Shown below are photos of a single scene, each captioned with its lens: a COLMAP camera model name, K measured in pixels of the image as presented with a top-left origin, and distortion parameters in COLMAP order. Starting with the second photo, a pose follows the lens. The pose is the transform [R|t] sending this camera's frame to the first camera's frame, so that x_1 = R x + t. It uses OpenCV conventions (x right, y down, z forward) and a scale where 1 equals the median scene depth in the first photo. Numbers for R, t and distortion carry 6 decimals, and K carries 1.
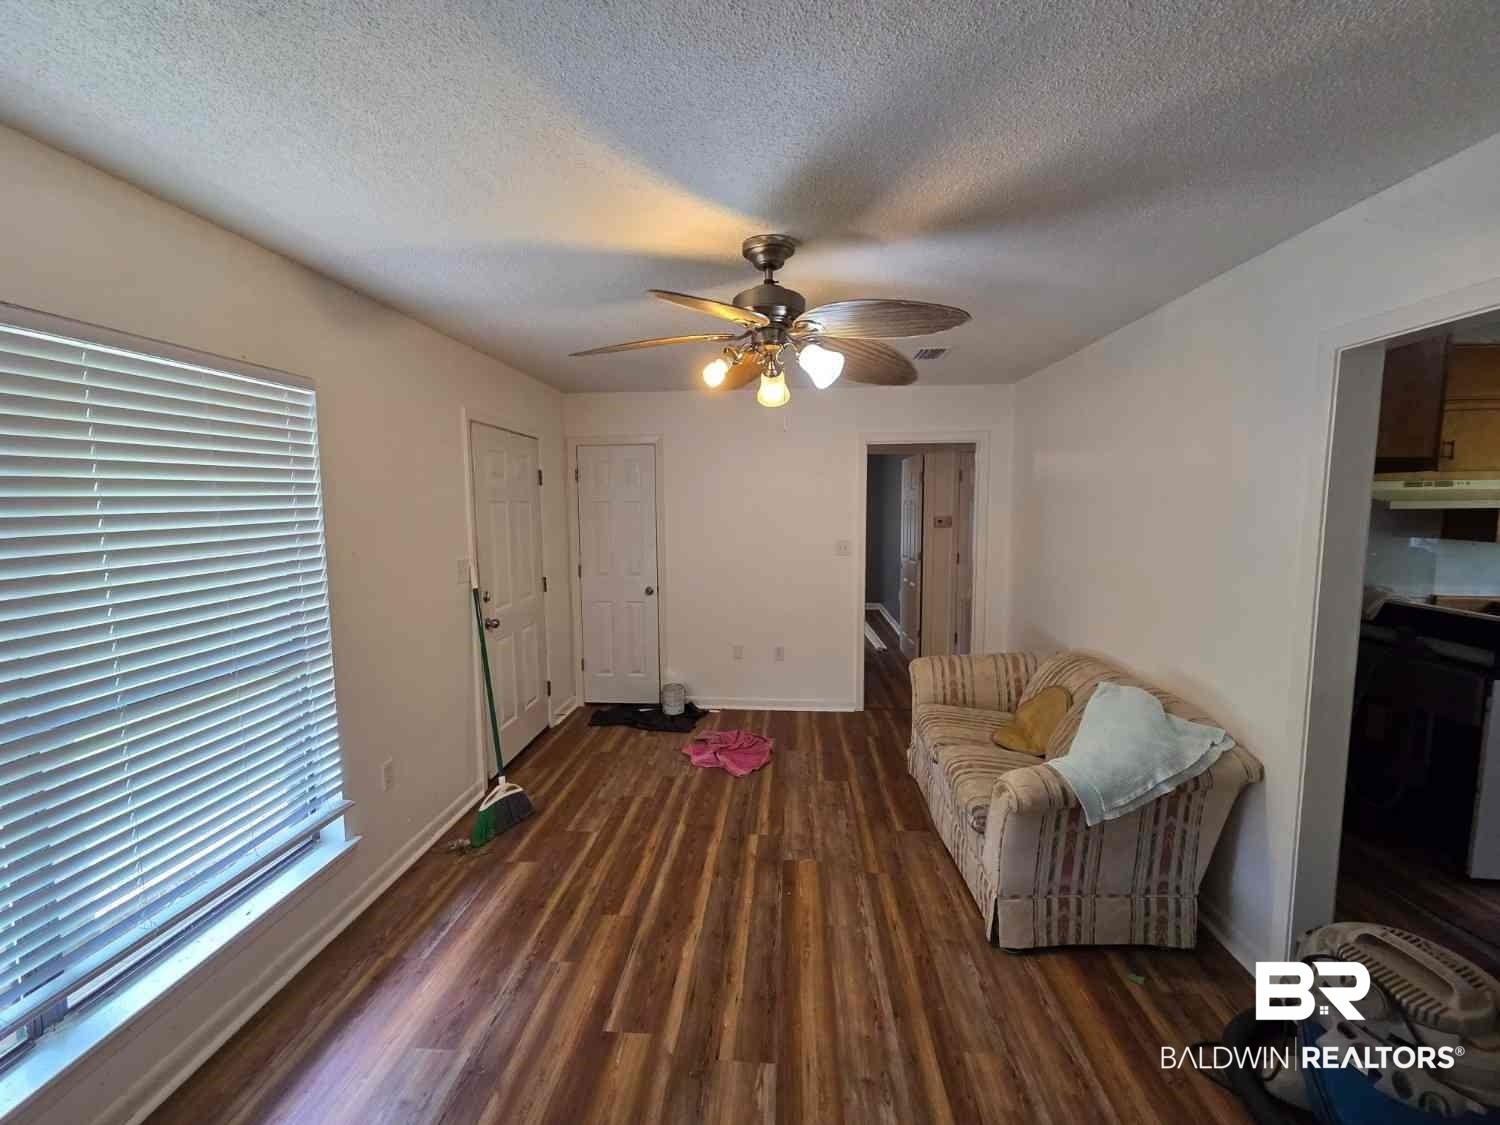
lens RADIAL K [[616.3, 0, 748.2], [0, 616.3, 560.7], [0, 0, 1]] dist [-0.000261, -0.000245]
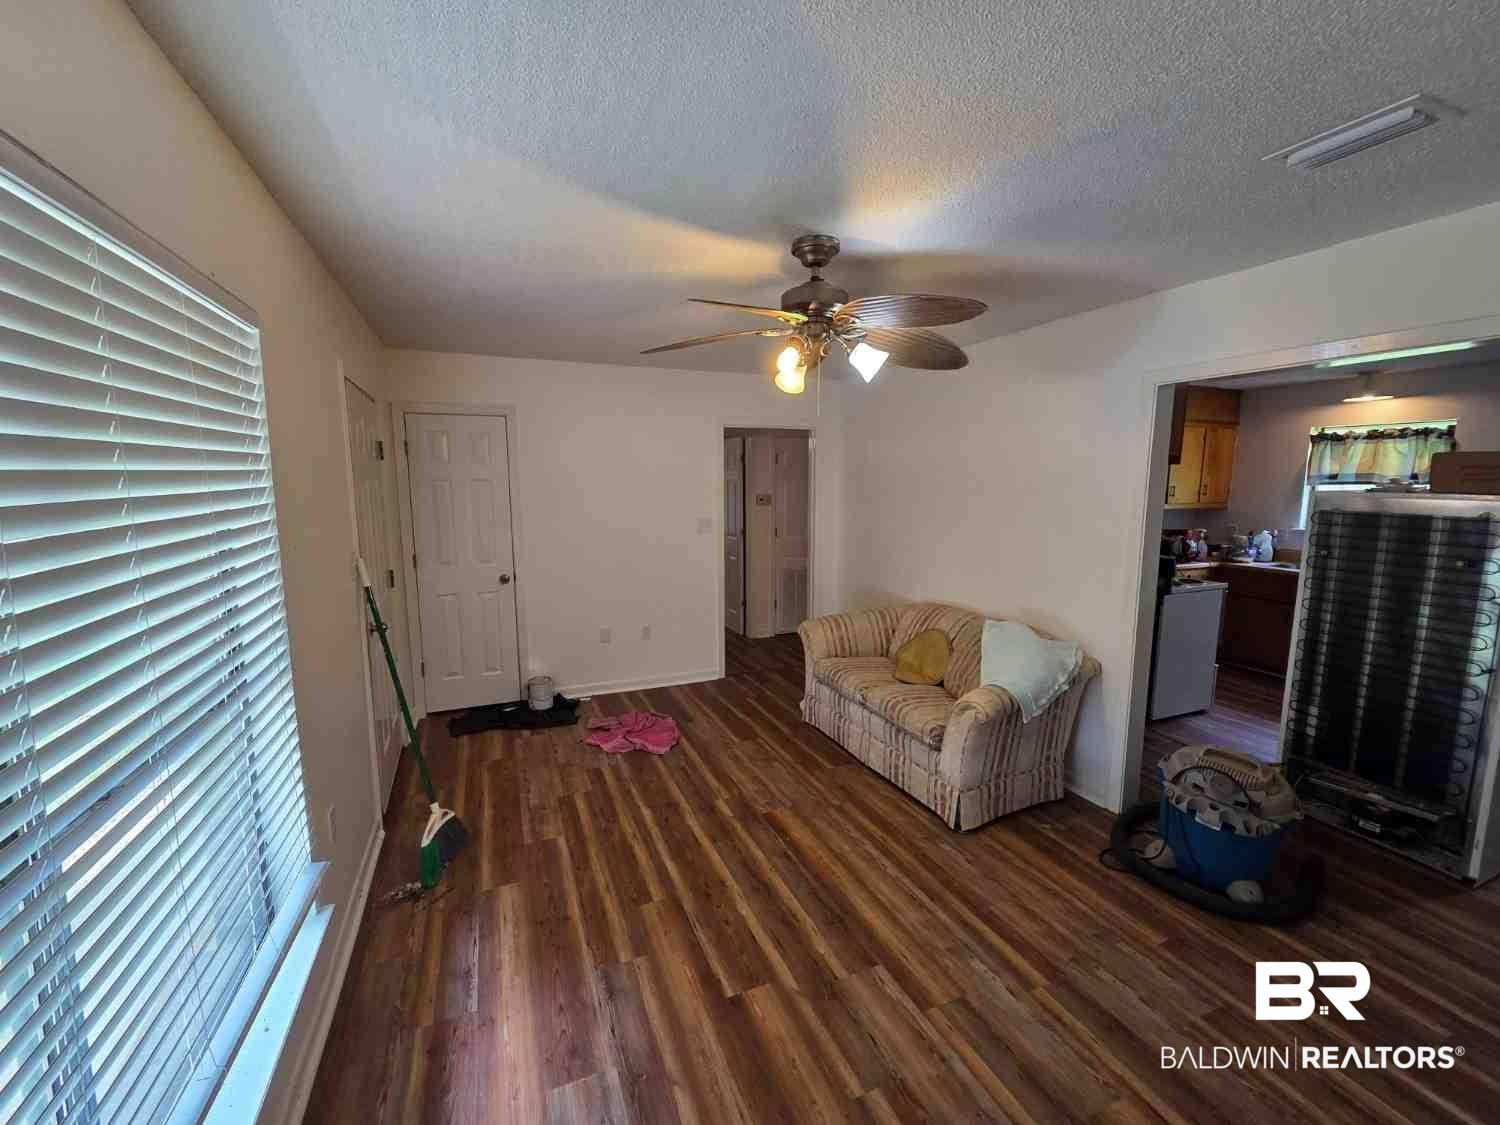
lens RADIAL K [[616.3, 0, 749.5], [0, 616.3, 560.2], [0, 0, 1]] dist [-0.000261, -0.000245]
pose [[0.890290, -0.052147, 0.452398, -0.454888], [0.037056, 0.998423, 0.042161, -0.006195], [-0.453883, -0.020772, 0.890819, 0.058030]]
